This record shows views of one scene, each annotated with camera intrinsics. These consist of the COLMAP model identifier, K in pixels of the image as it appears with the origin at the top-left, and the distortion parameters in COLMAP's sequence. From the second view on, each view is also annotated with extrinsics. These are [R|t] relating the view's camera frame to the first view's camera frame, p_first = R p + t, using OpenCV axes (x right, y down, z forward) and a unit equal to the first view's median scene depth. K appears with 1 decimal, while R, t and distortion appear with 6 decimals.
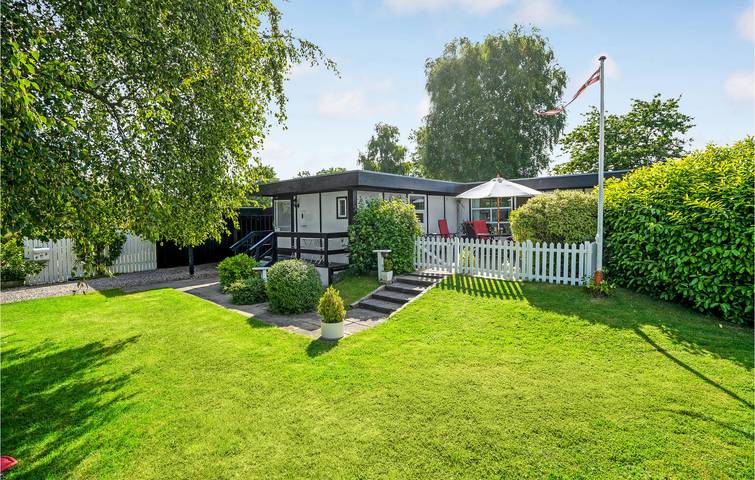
lens RADIAL K [[342.0, 0, 377.8], [0, 342.0, 238.9], [0, 0, 1]] dist [-0.036824, -0.000609]
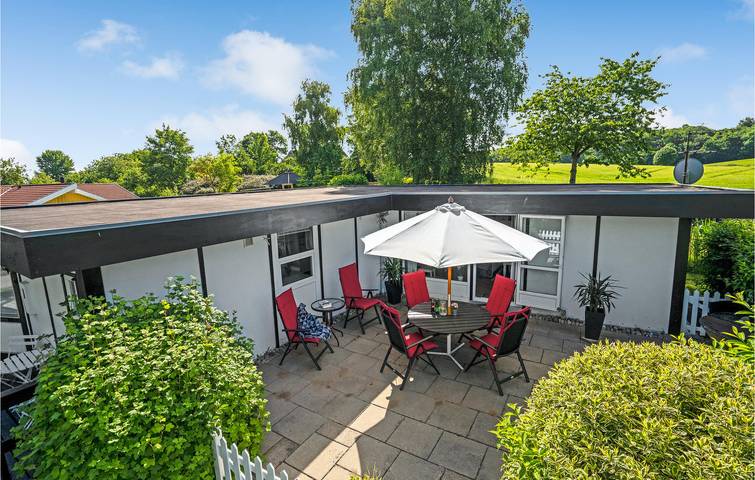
lens RADIAL K [[342.0, 0, 378.1], [0, 342.0, 240.2], [0, 0, 1]] dist [-0.036824, -0.000609]
pose [[0.986784, -0.037843, 0.157560, 0.072406], [0.020225, 0.993507, 0.111957, -0.073972], [-0.160774, -0.107291, 0.981142, 0.224447]]
